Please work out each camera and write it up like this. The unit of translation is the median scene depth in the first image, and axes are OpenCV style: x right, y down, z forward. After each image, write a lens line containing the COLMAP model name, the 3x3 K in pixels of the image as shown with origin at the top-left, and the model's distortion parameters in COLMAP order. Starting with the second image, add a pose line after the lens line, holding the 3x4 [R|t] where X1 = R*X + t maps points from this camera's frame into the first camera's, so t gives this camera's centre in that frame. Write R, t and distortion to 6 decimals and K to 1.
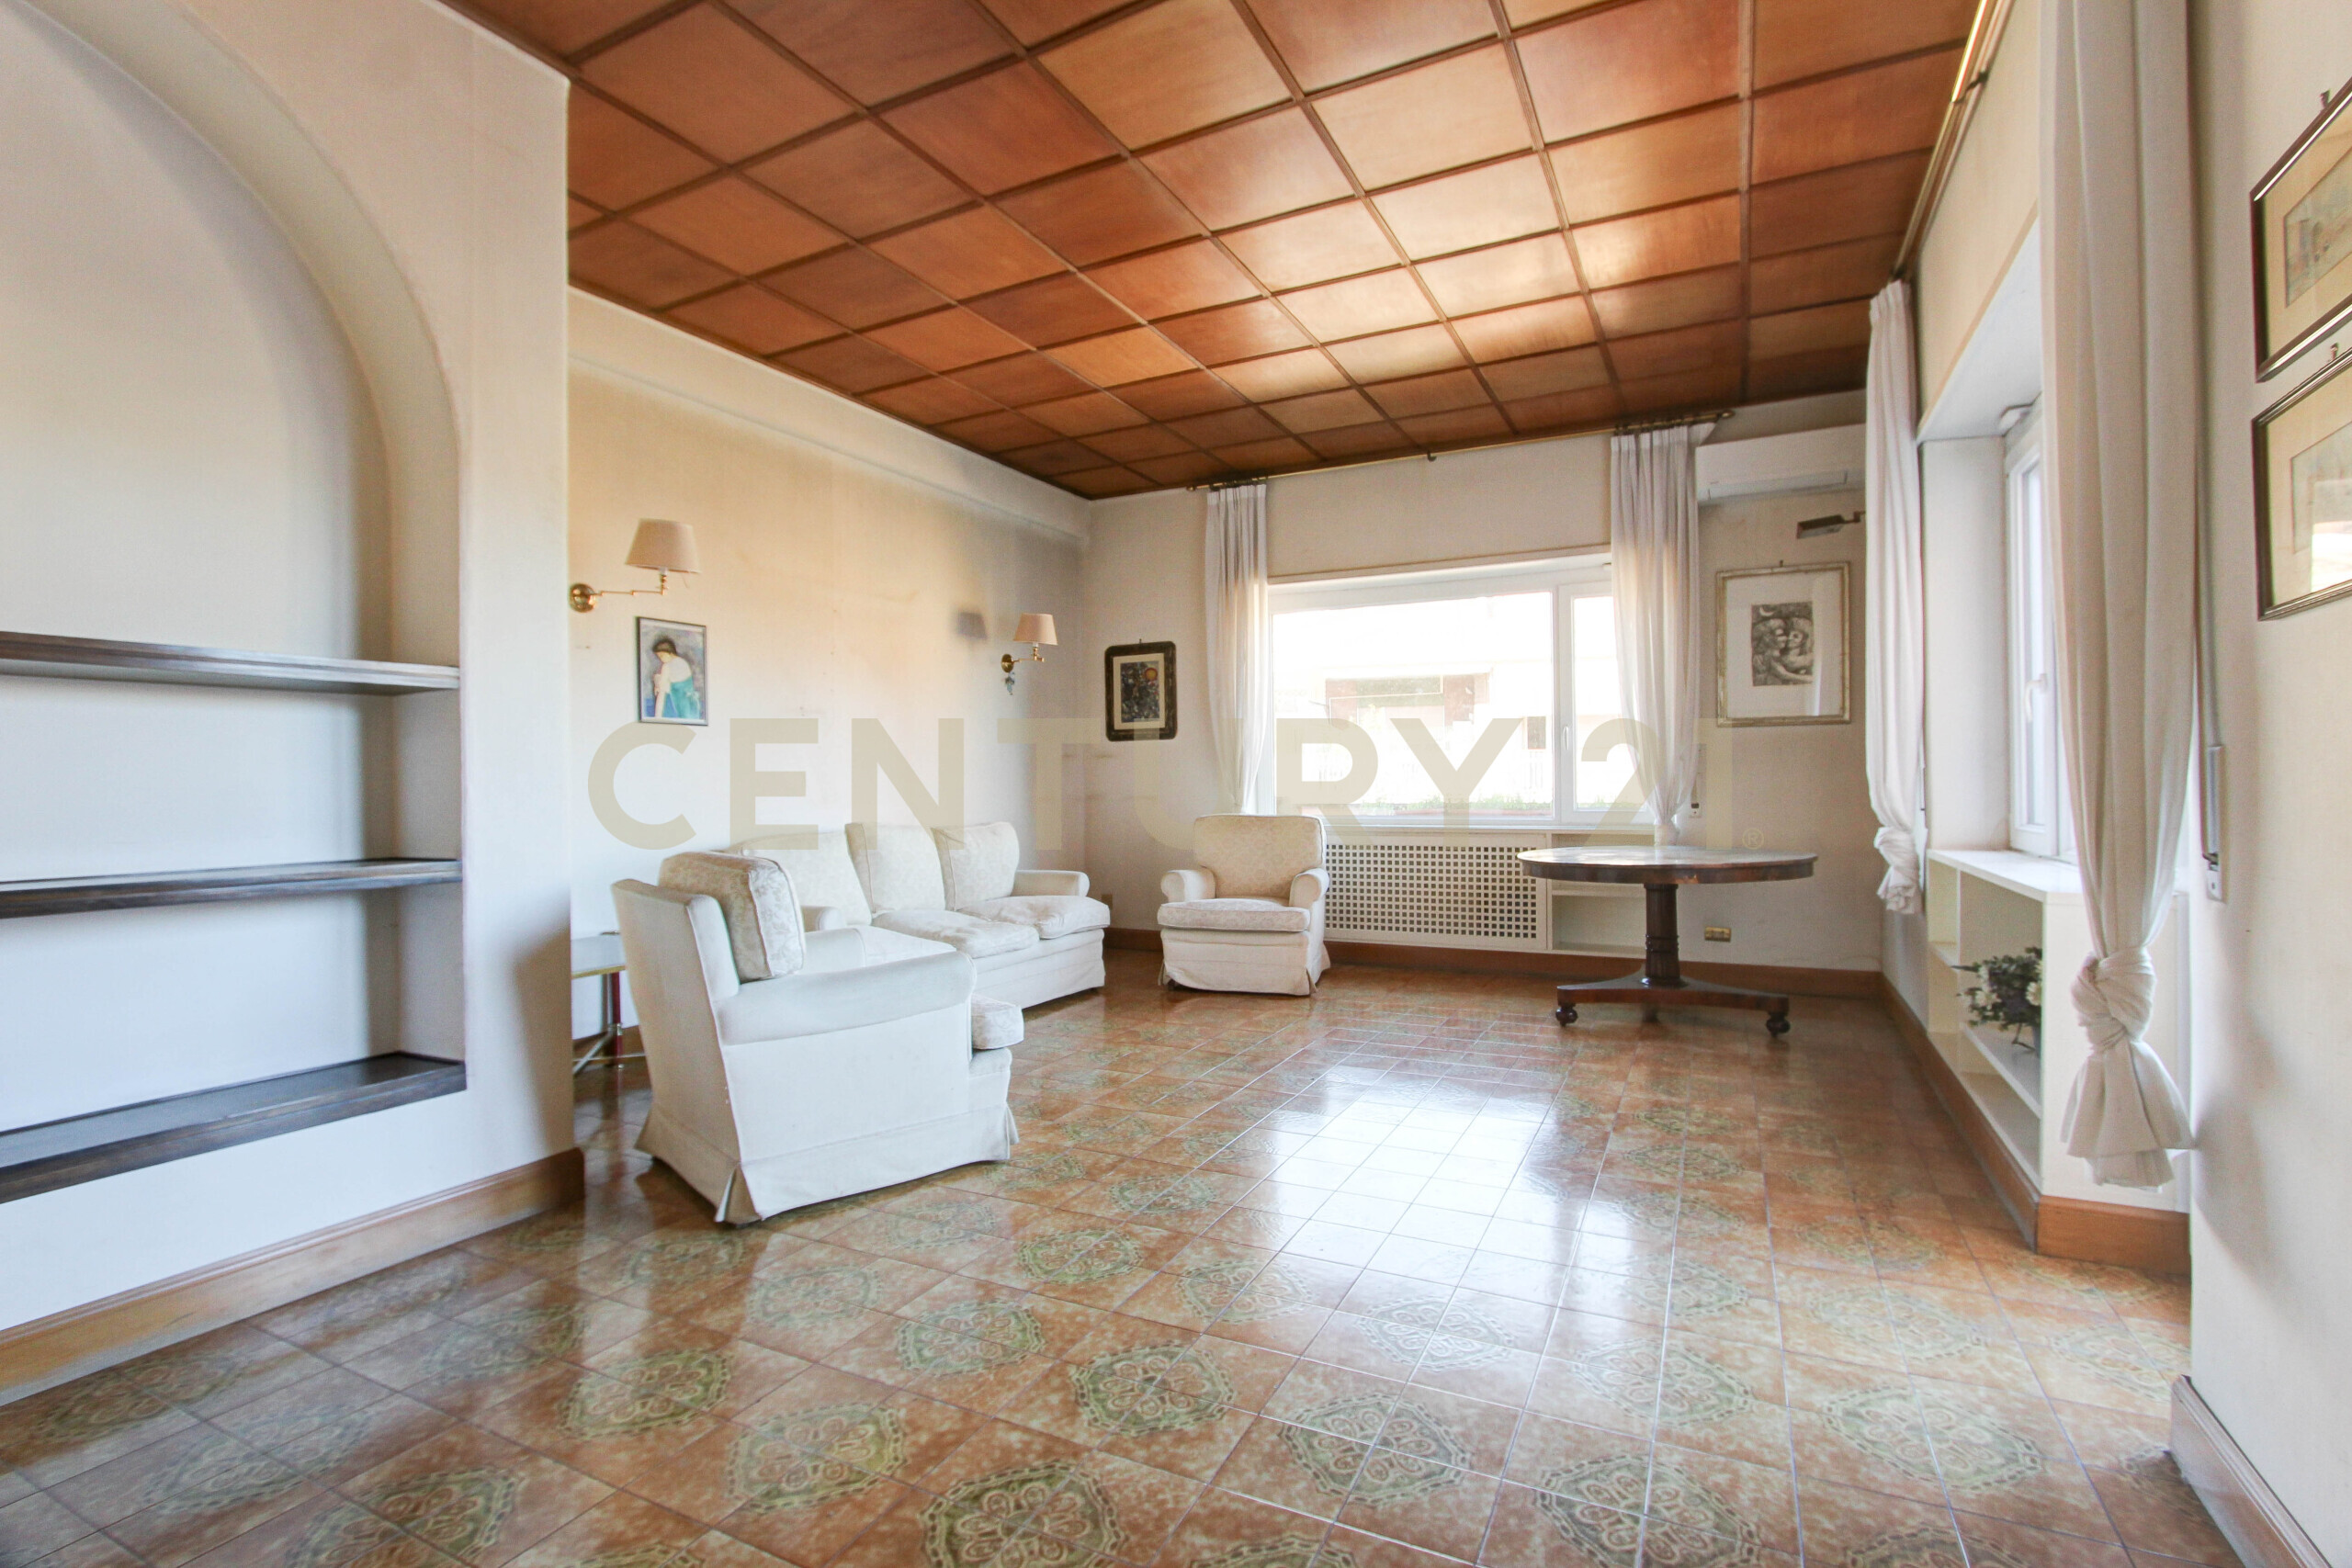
lens RADIAL K [[1086.2, 0, 1184.5], [0, 1086.2, 786.4], [0, 0, 1]] dist [-0.032686, 0.009371]
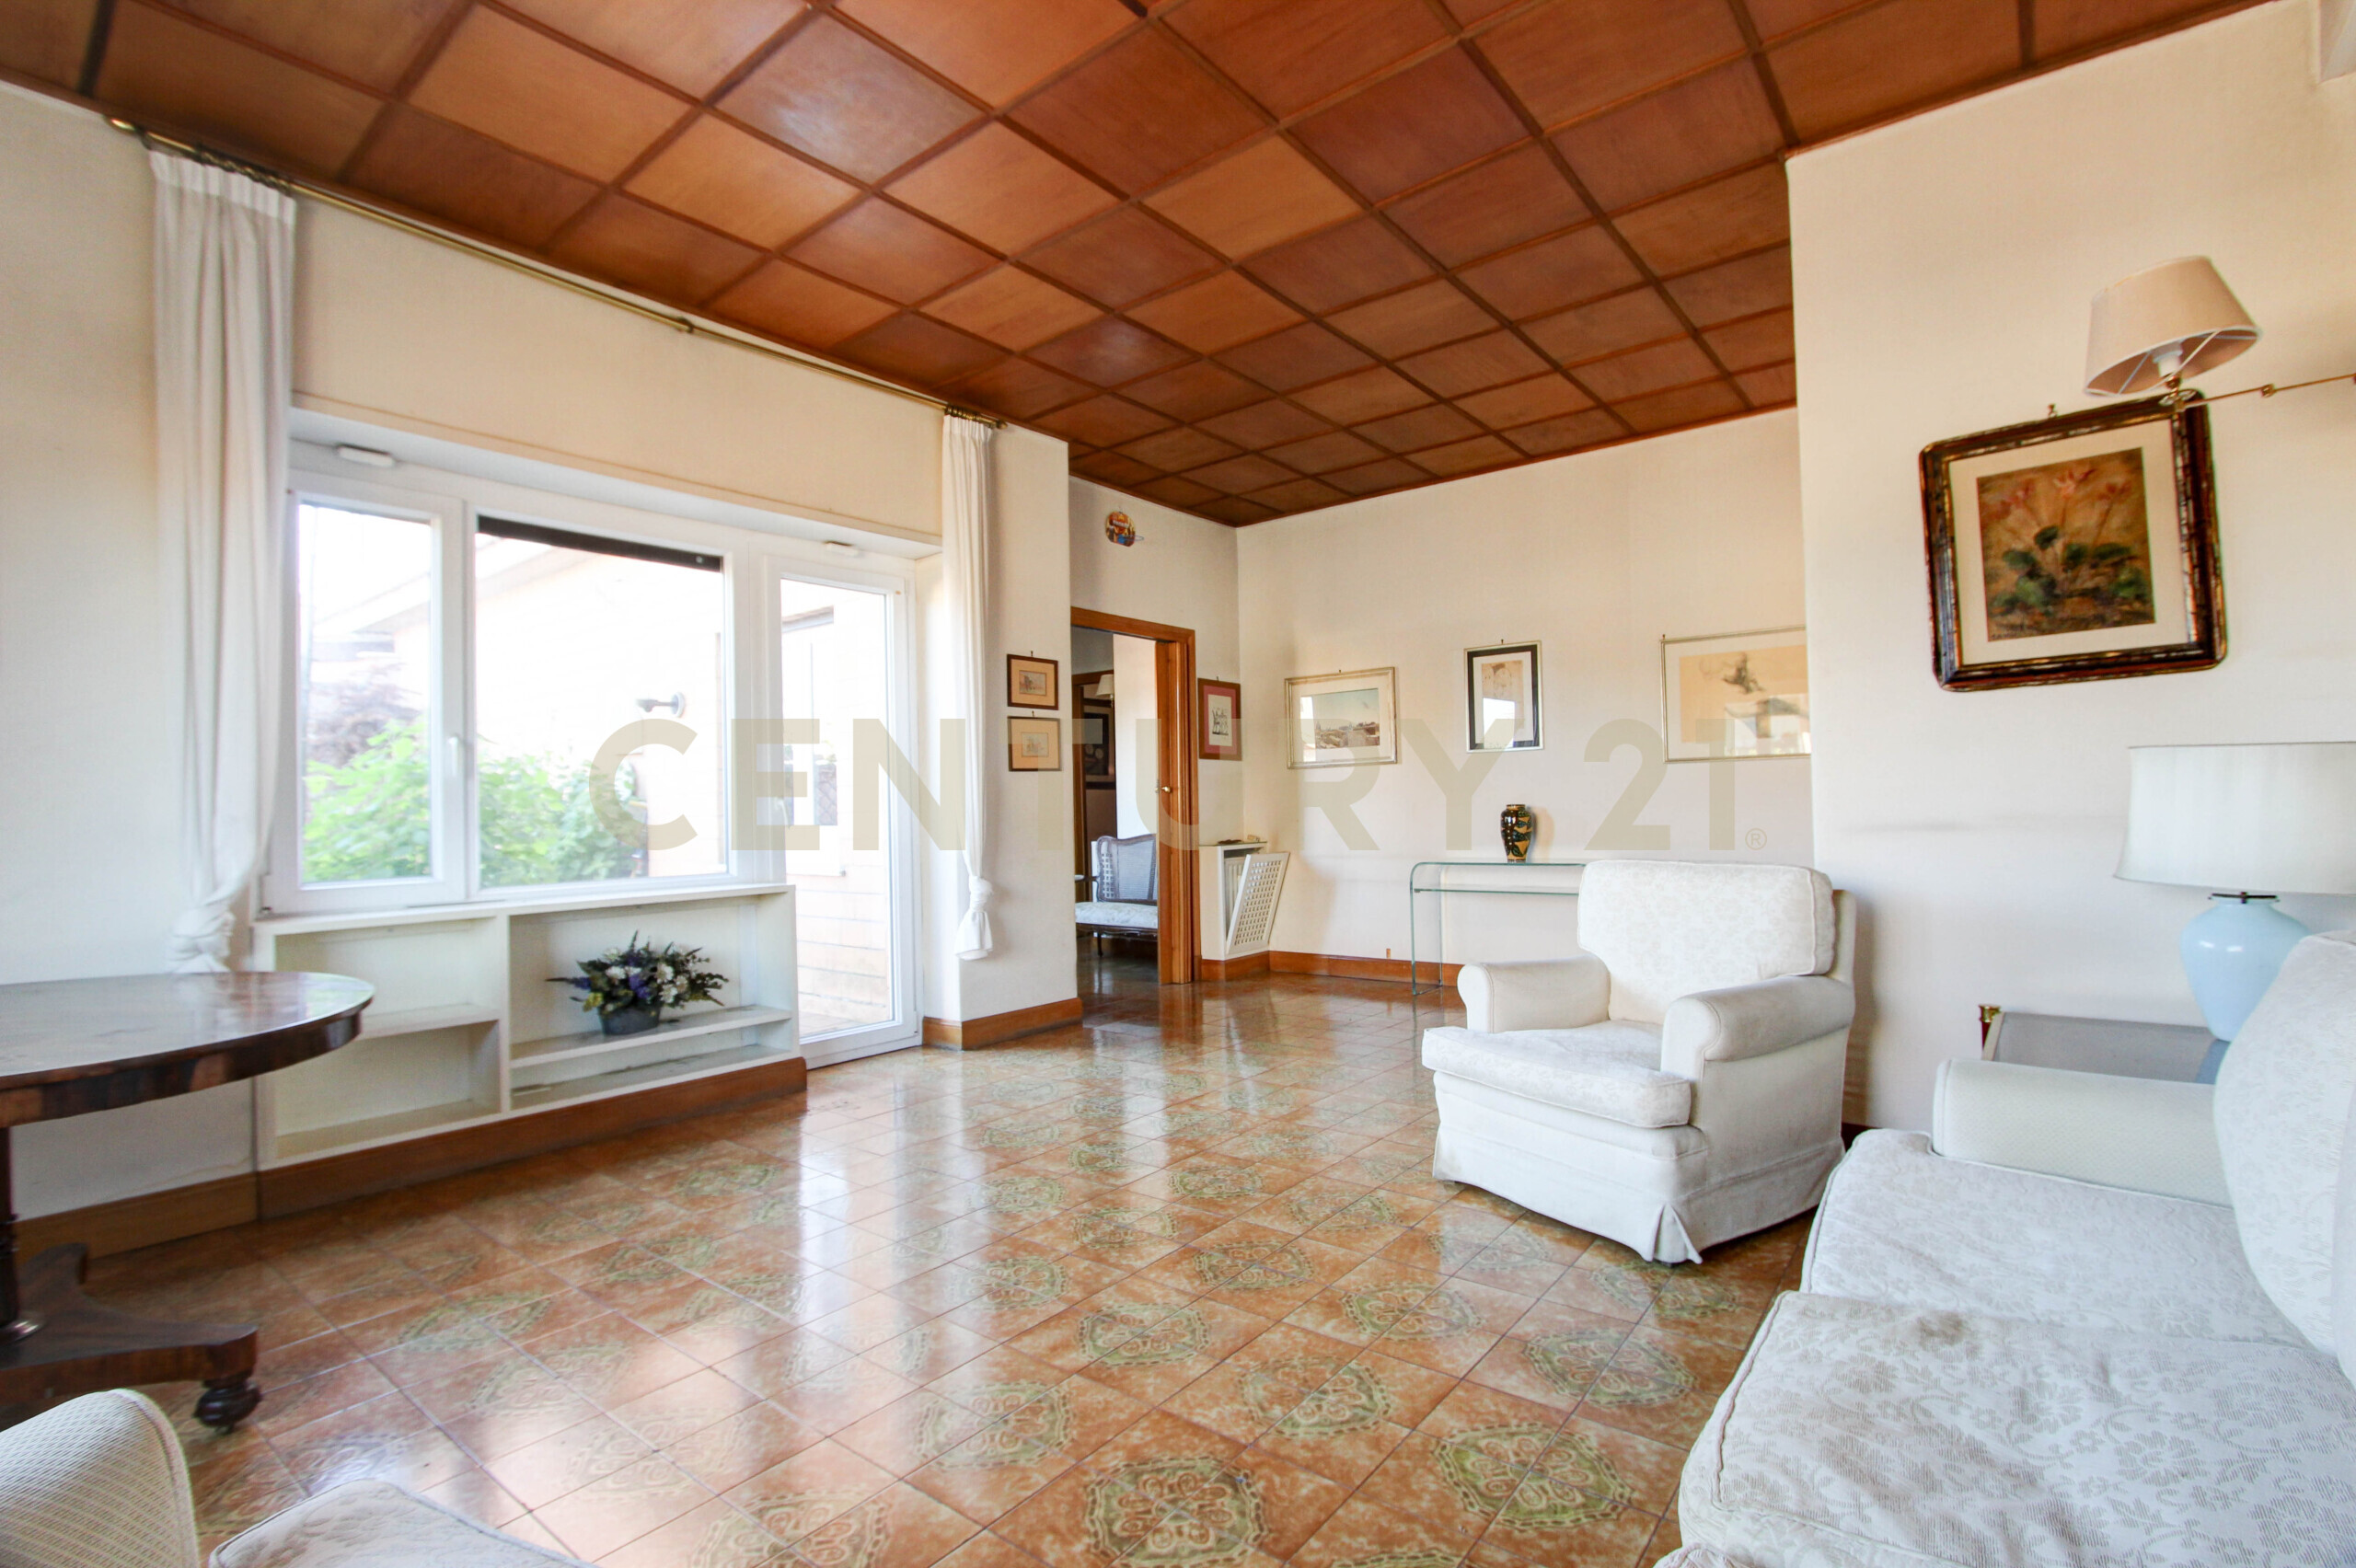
lens RADIAL K [[1088.0, 0, 1186.5], [0, 1088.0, 786.4], [0, 0, 1]] dist [-0.032686, 0.009371]
pose [[-0.980017, 0.035037, 0.195803, -0.082160], [0.032533, 0.999343, -0.015993, -0.005856], [-0.196234, -0.009303, -0.980513, 1.168326]]
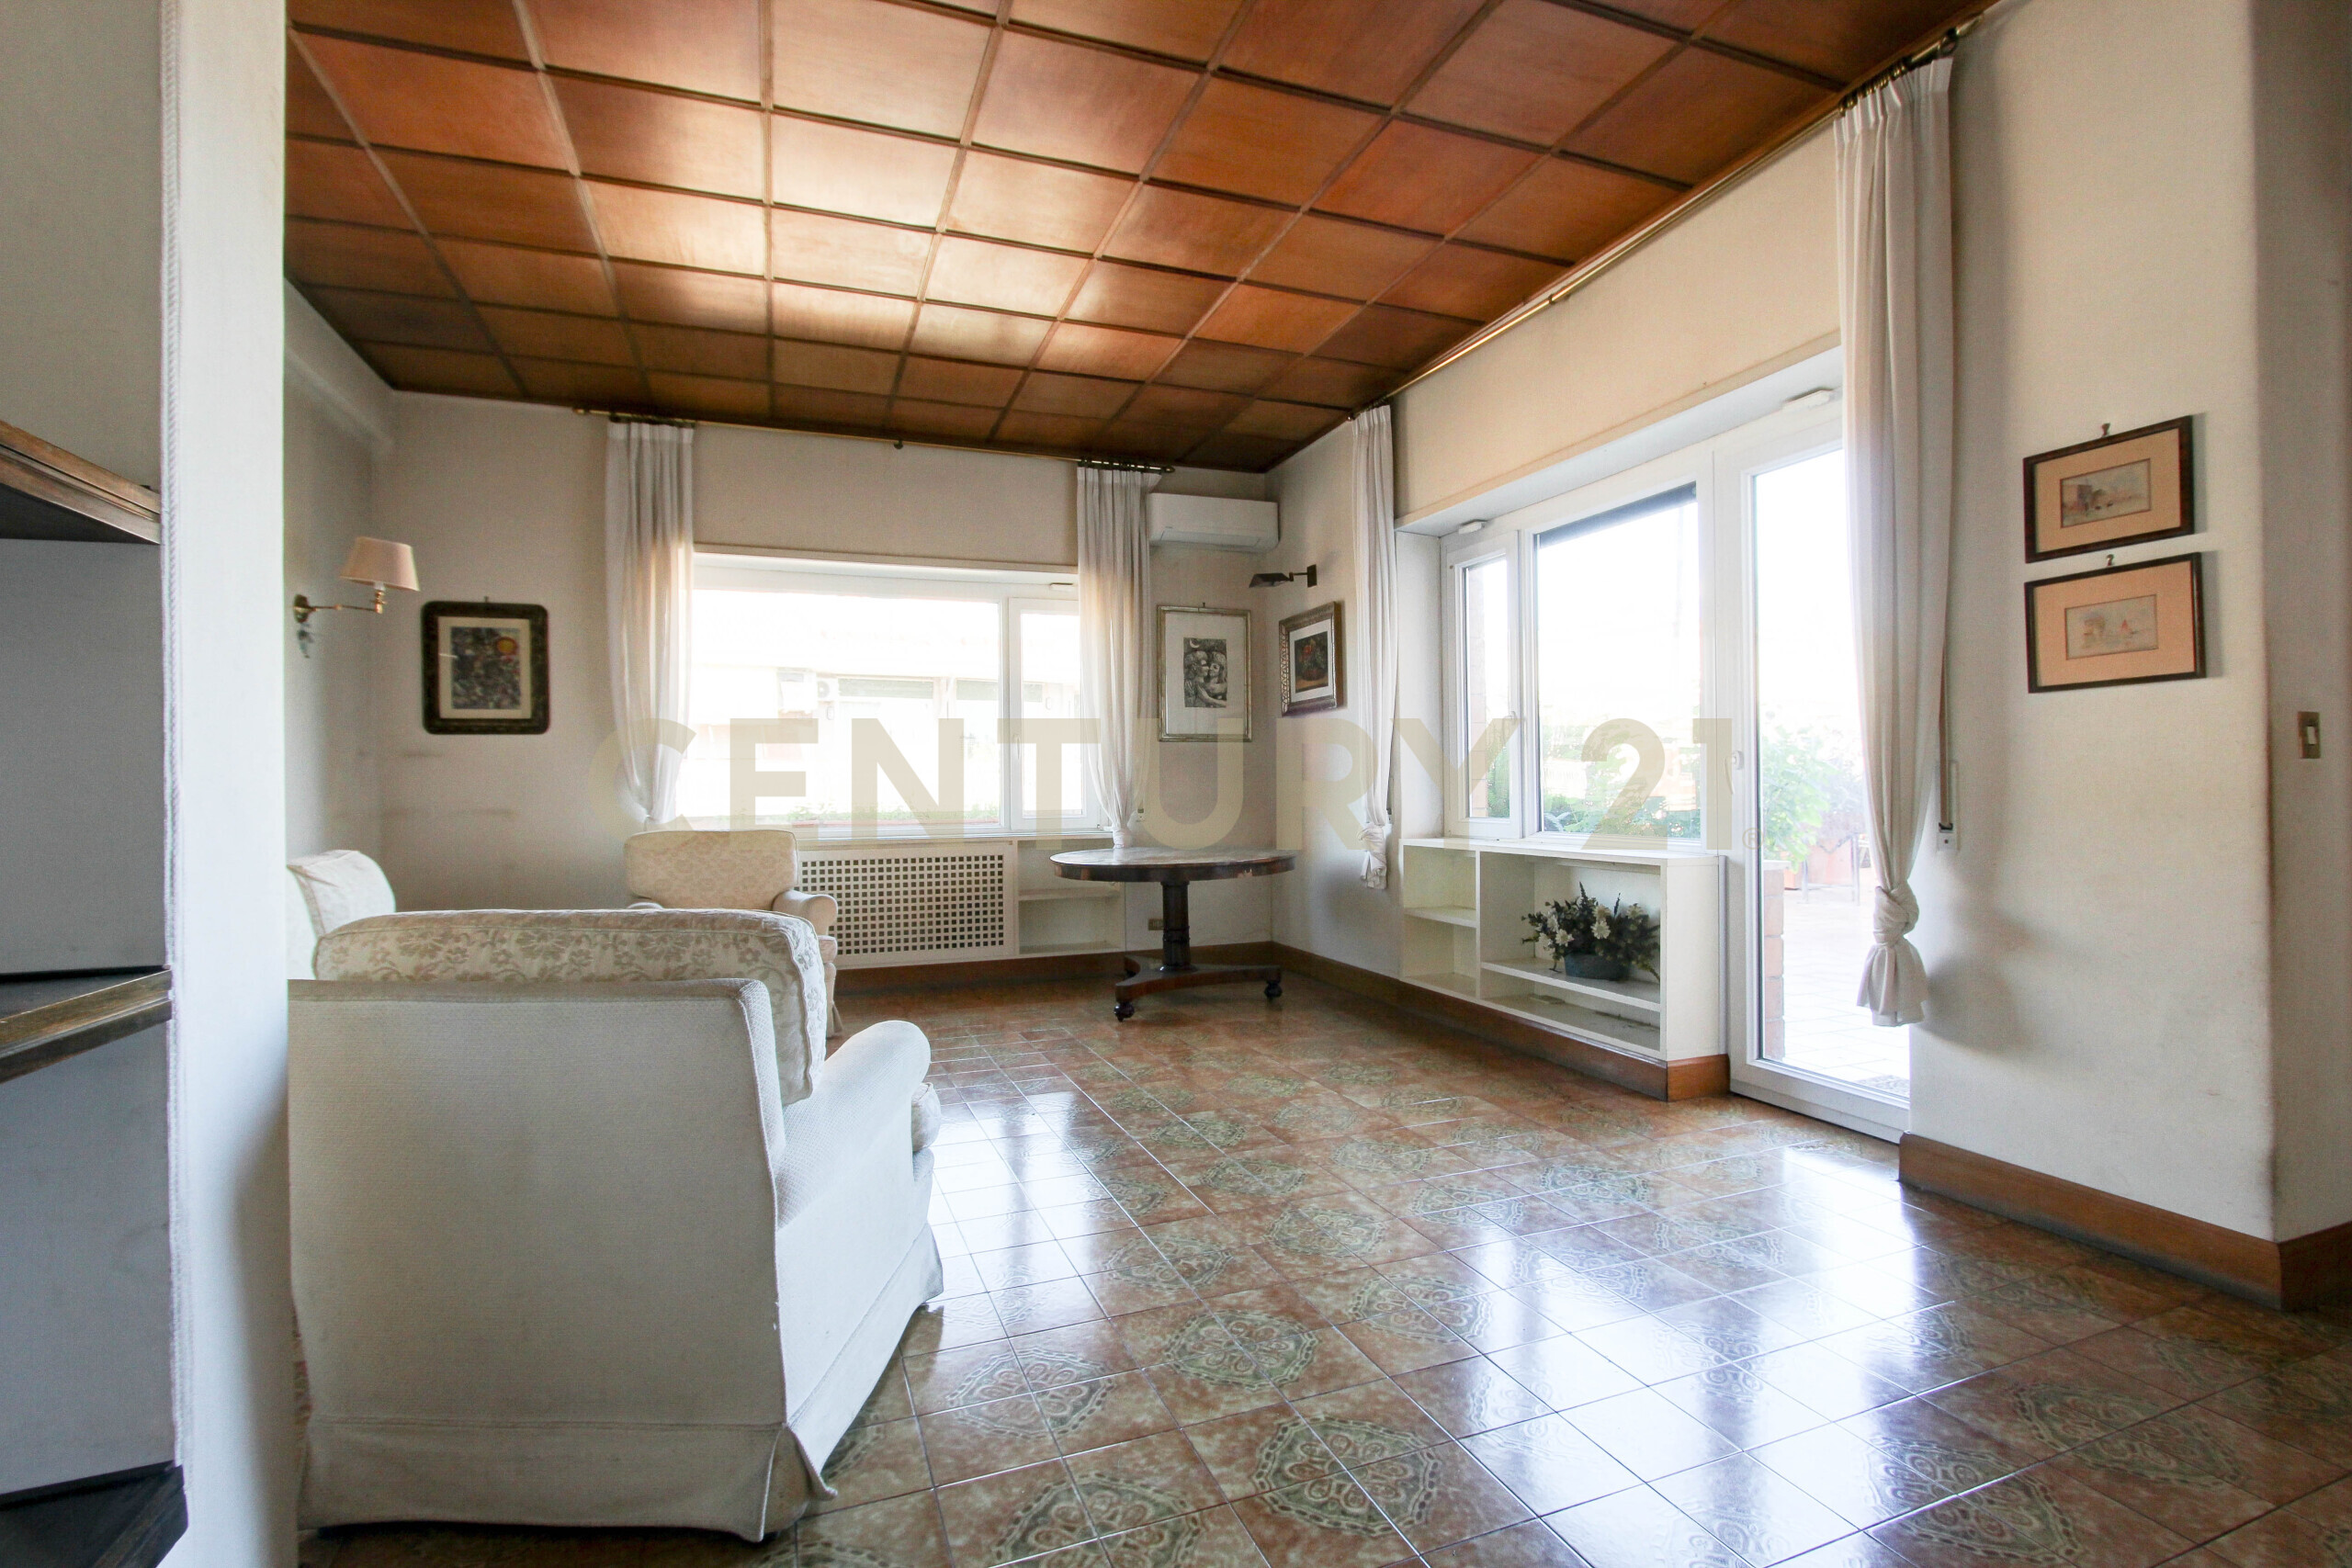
lens RADIAL K [[1086.2, 0, 1184.5], [0, 1086.2, 786.4], [0, 0, 1]] dist [-0.032686, 0.009371]
pose [[0.672426, 0.002440, 0.740160, -0.341188], [0.006642, 0.999934, -0.009331, 0.003477], [-0.740134, 0.011191, 0.672366, 0.213903]]
